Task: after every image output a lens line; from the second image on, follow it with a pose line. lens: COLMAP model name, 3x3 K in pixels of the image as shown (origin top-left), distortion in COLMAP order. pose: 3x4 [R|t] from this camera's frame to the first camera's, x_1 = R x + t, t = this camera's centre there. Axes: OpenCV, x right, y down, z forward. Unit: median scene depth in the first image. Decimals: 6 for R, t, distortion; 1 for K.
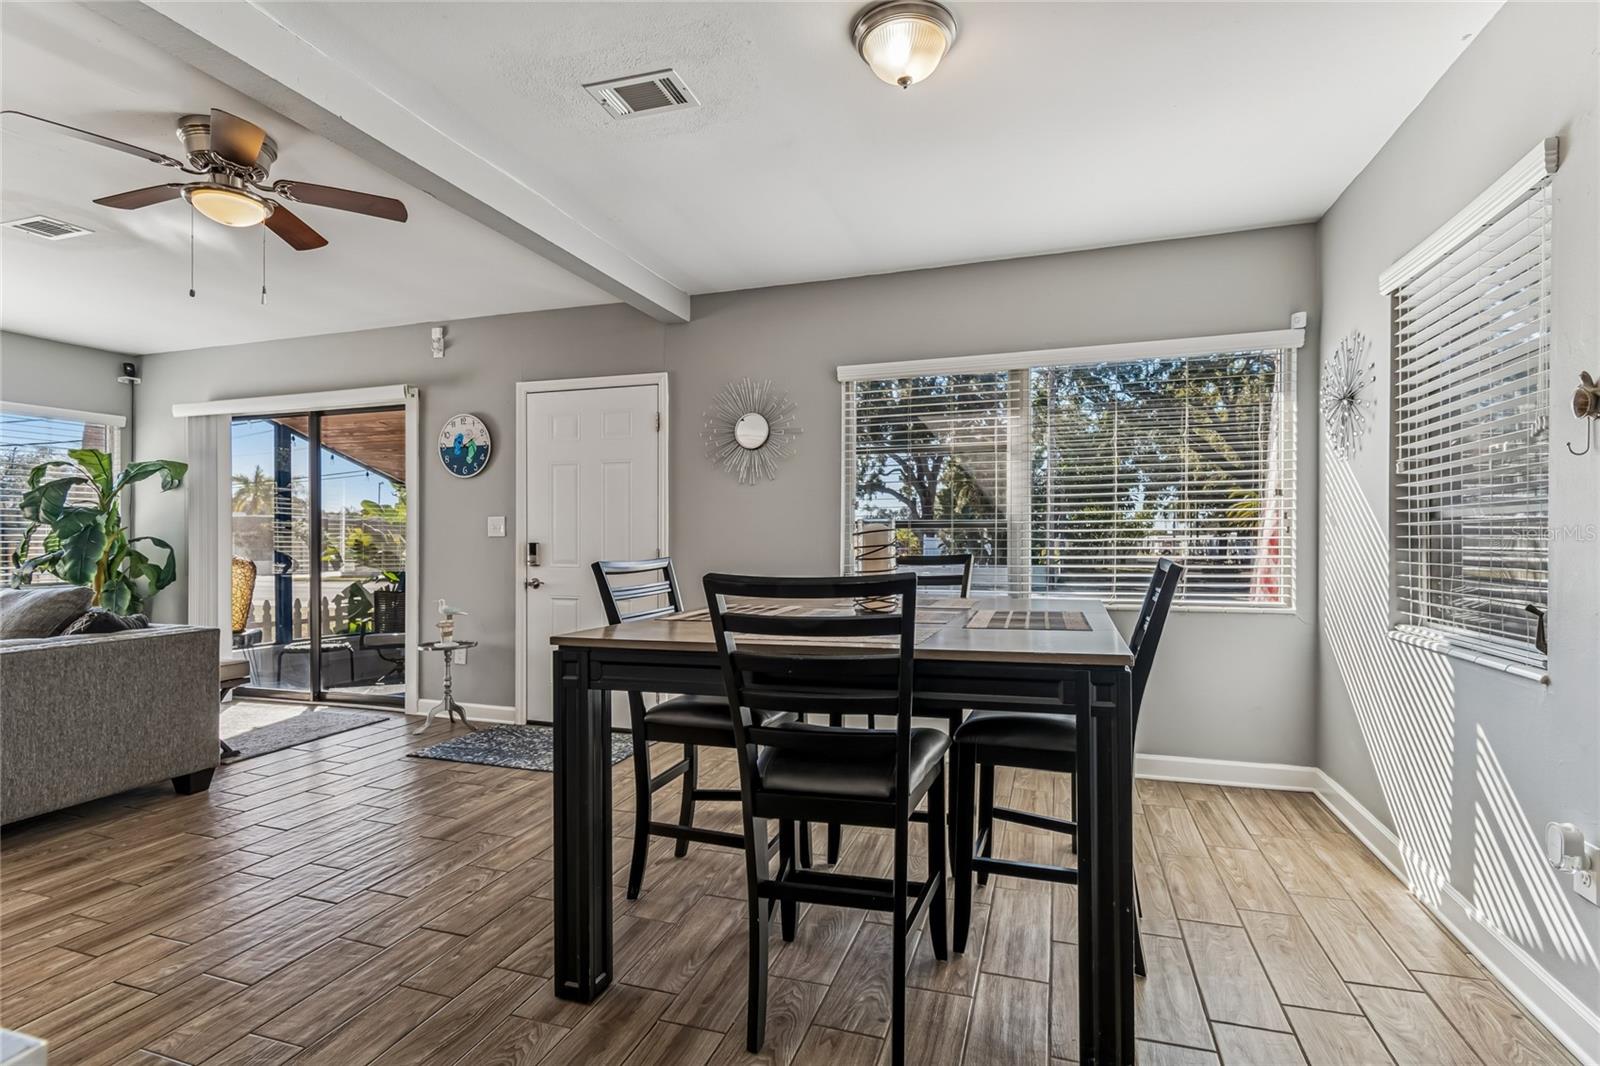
lens RADIAL K [[769.9, 0, 799.7], [0, 769.9, 545.3], [0, 0, 1]] dist [0.001506, -0.000133]
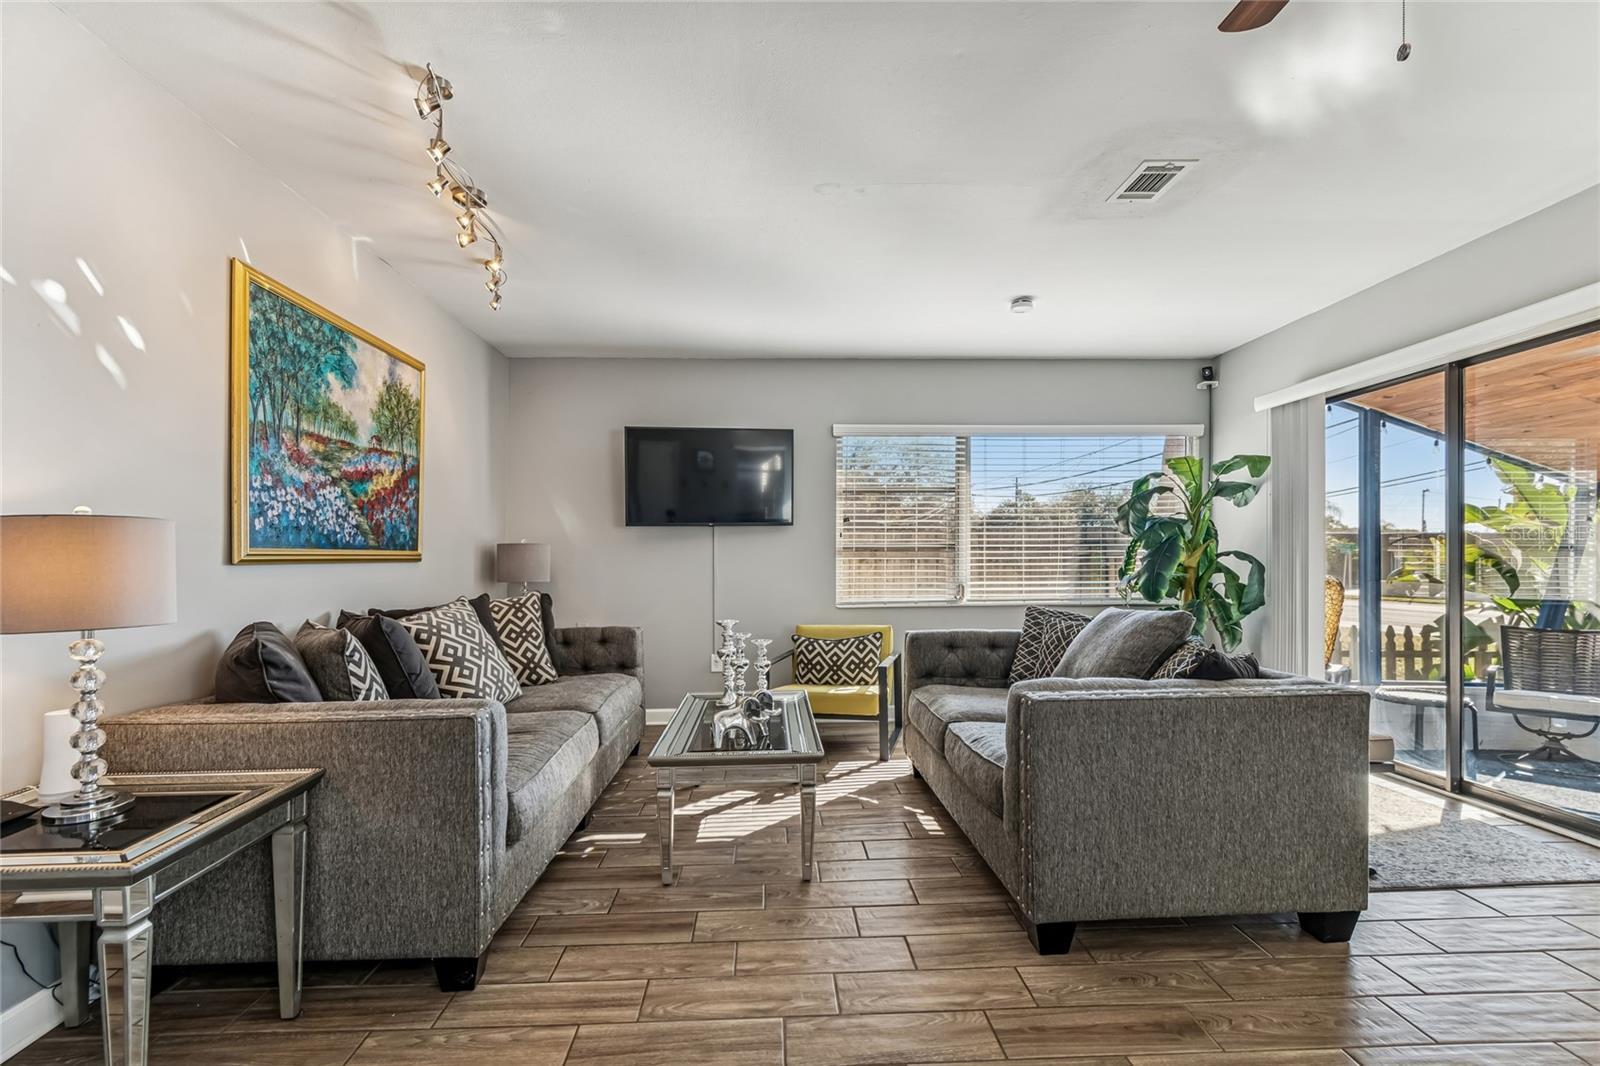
lens RADIAL K [[707.2, 0, 805.9], [0, 707.2, 568.4], [0, 0, 1]] dist [0.003924, -0.000250]
pose [[0.365451, 0.011996, -0.930753, -0.300307], [-0.003389, 0.999927, 0.011557, 0.001535], [0.930824, -0.001070, 0.365465, 0.282938]]
